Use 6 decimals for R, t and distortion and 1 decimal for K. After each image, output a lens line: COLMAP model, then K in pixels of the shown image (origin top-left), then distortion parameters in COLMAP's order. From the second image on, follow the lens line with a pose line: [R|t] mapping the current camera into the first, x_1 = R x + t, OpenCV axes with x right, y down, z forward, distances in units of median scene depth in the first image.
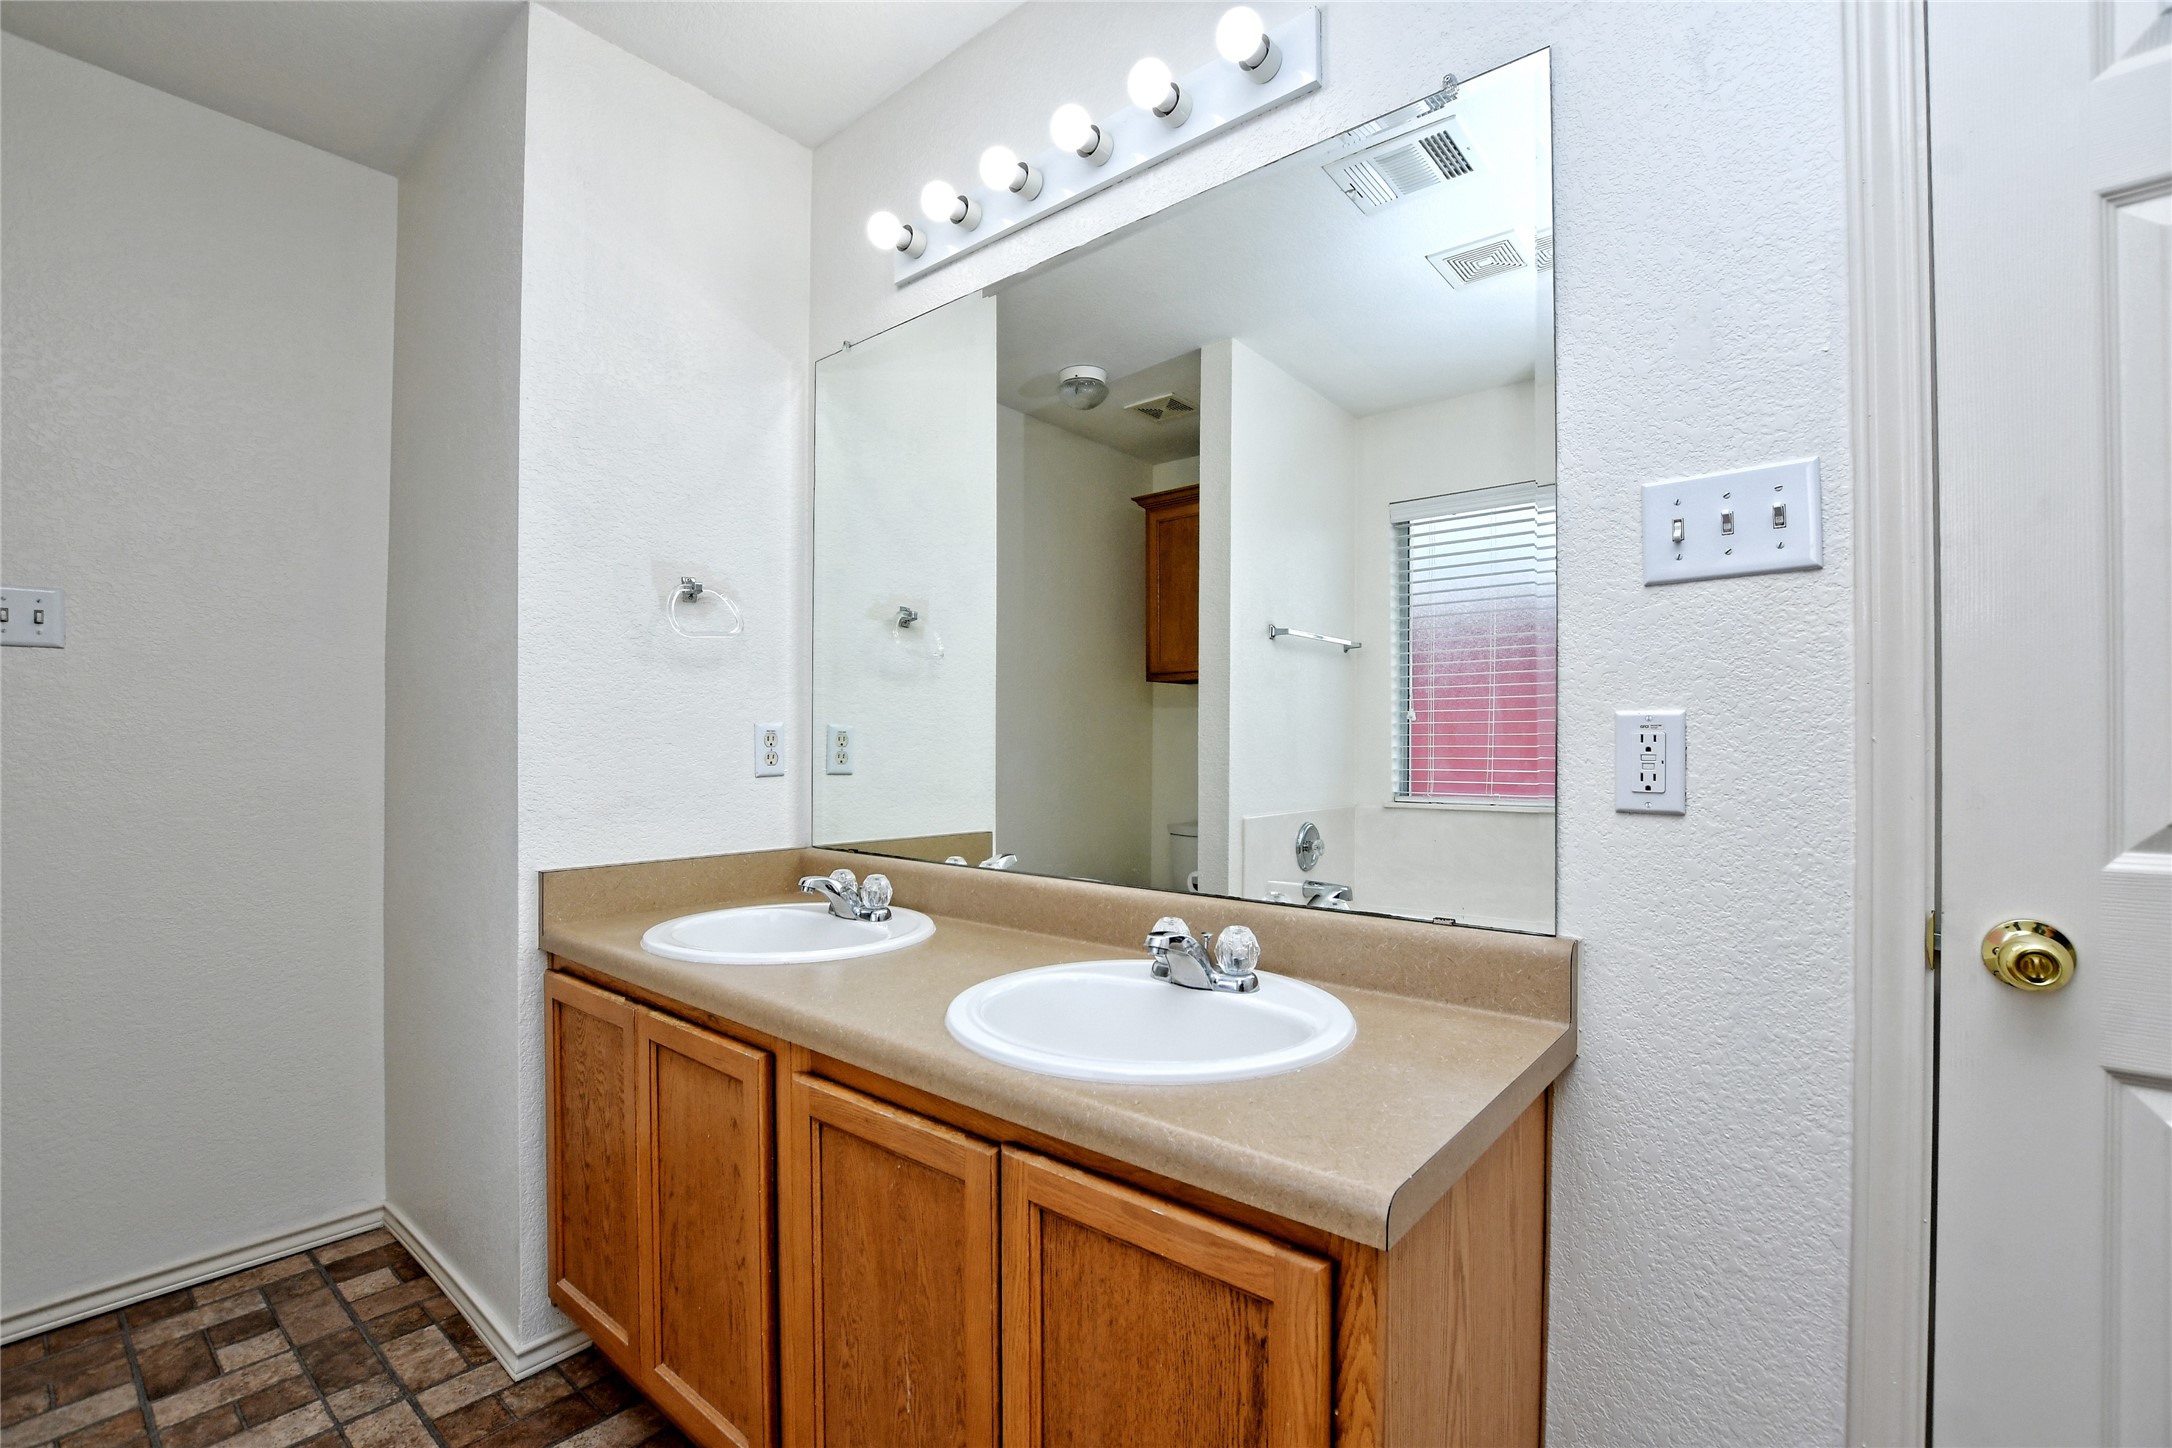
lens RADIAL K [[958.8, 0, 1085.9], [0, 958.8, 729.3], [0, 0, 1]] dist [-0.037324, 0.008093]
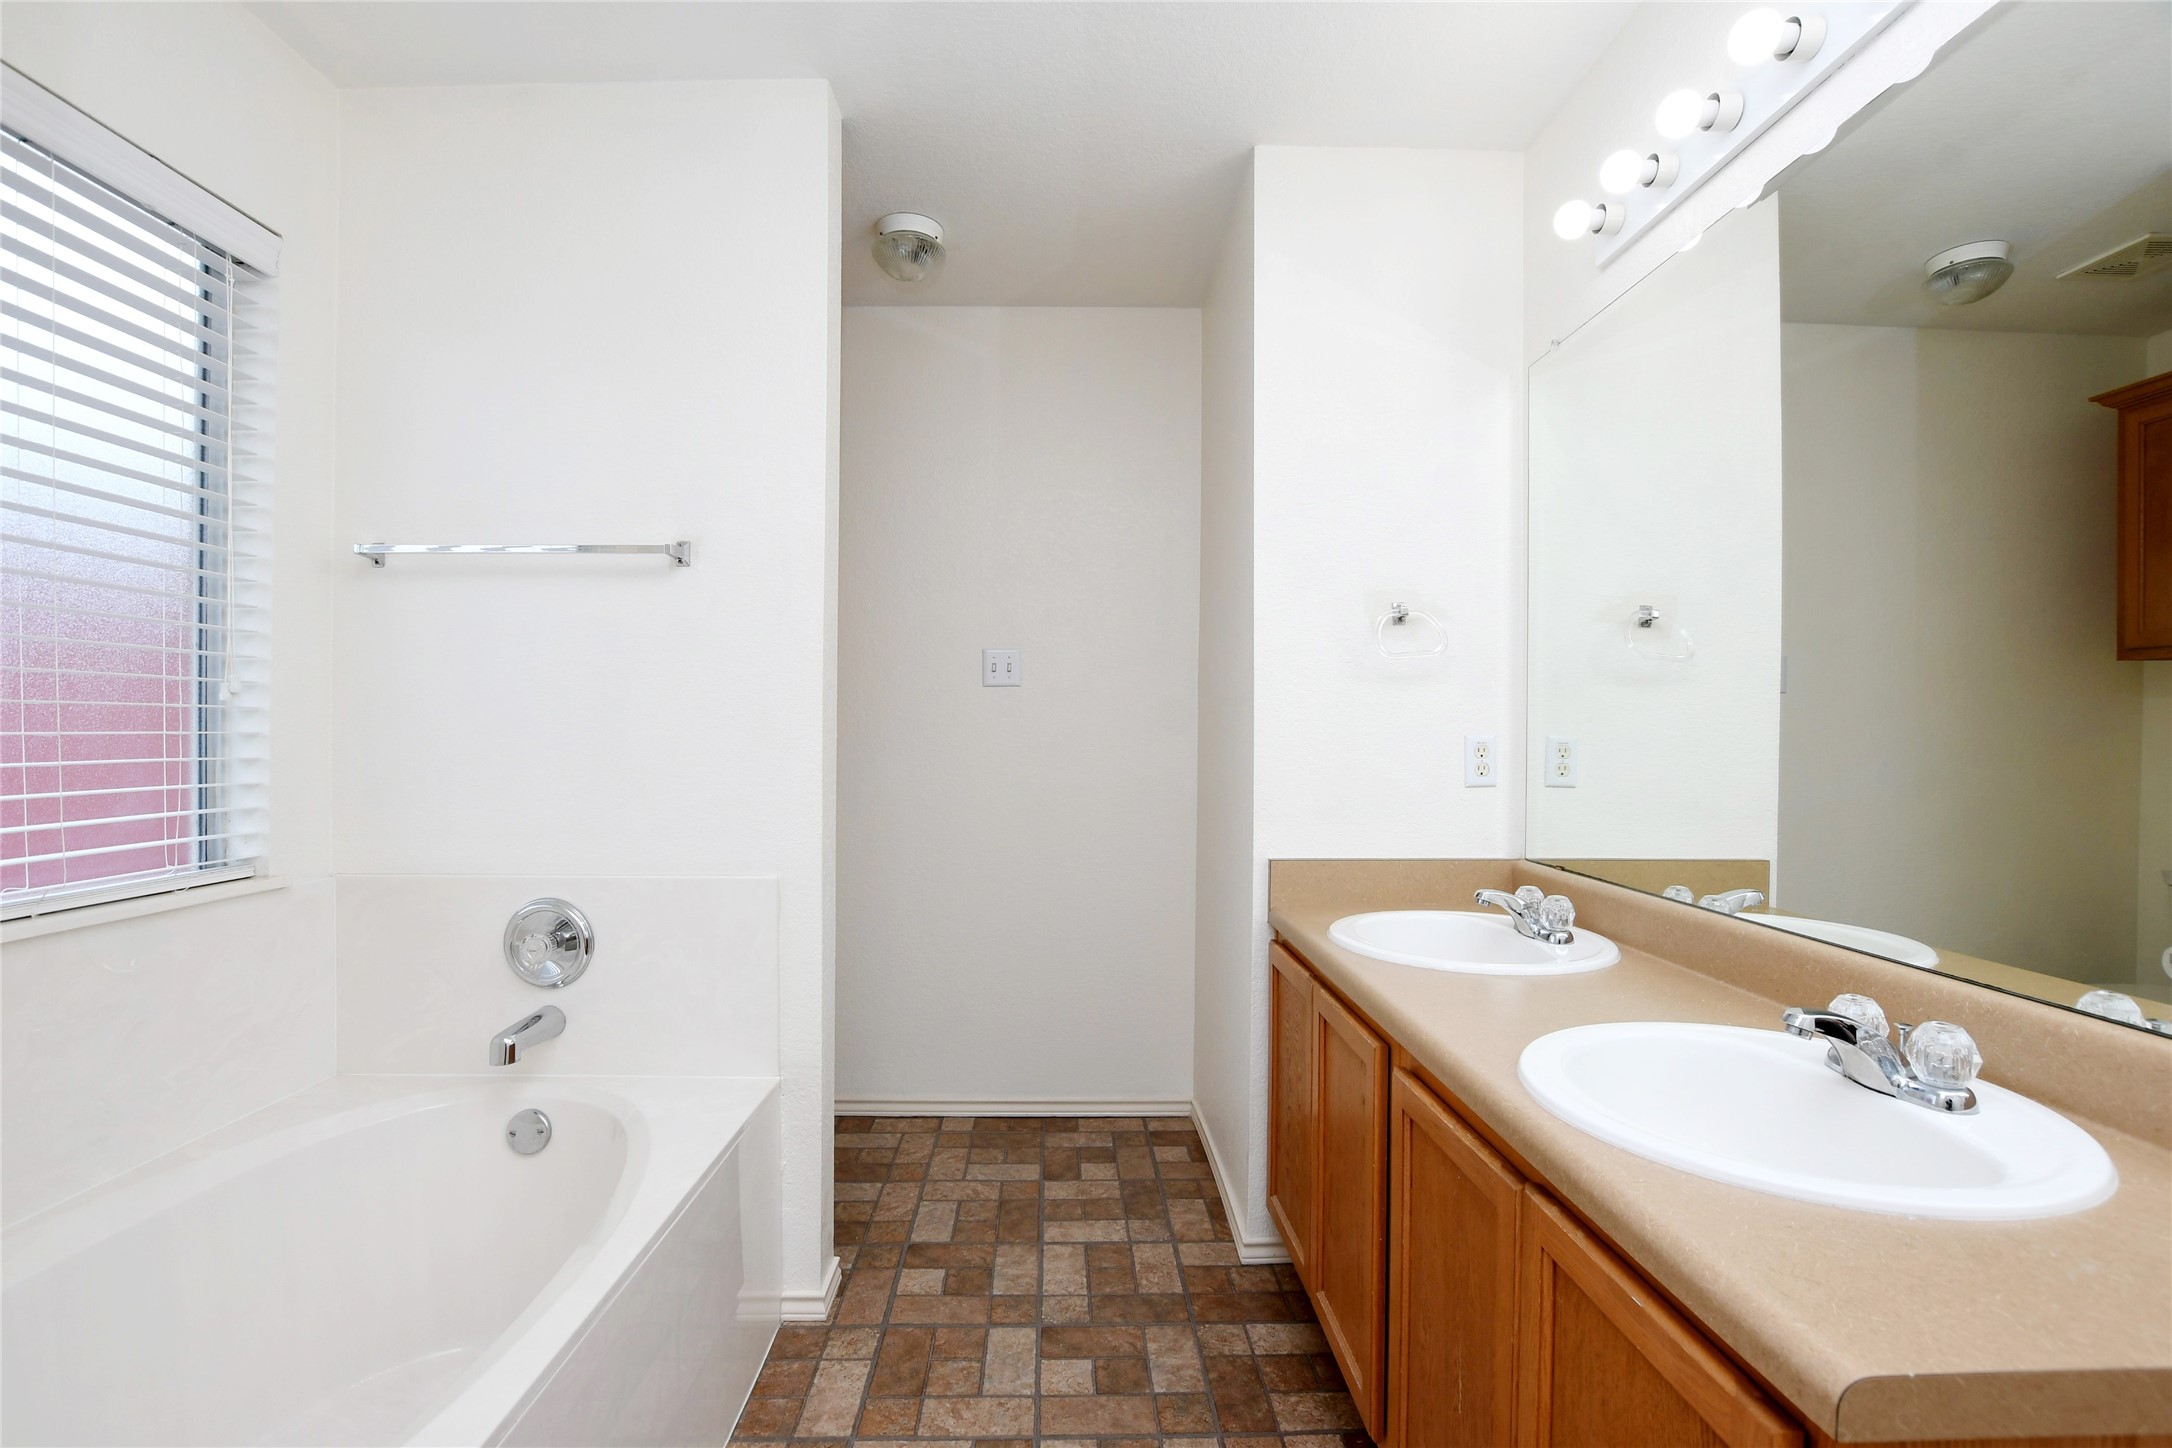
lens RADIAL K [[956.3, 0, 1081.8], [0, 956.3, 729.2], [0, 0, 1]] dist [-0.026203, 0.001485]
pose [[0.666505, -0.000829, -0.745500, 0.187153], [0.006587, 0.999967, 0.004777, -0.026071], [0.745471, -0.008094, 0.666488, -0.002518]]
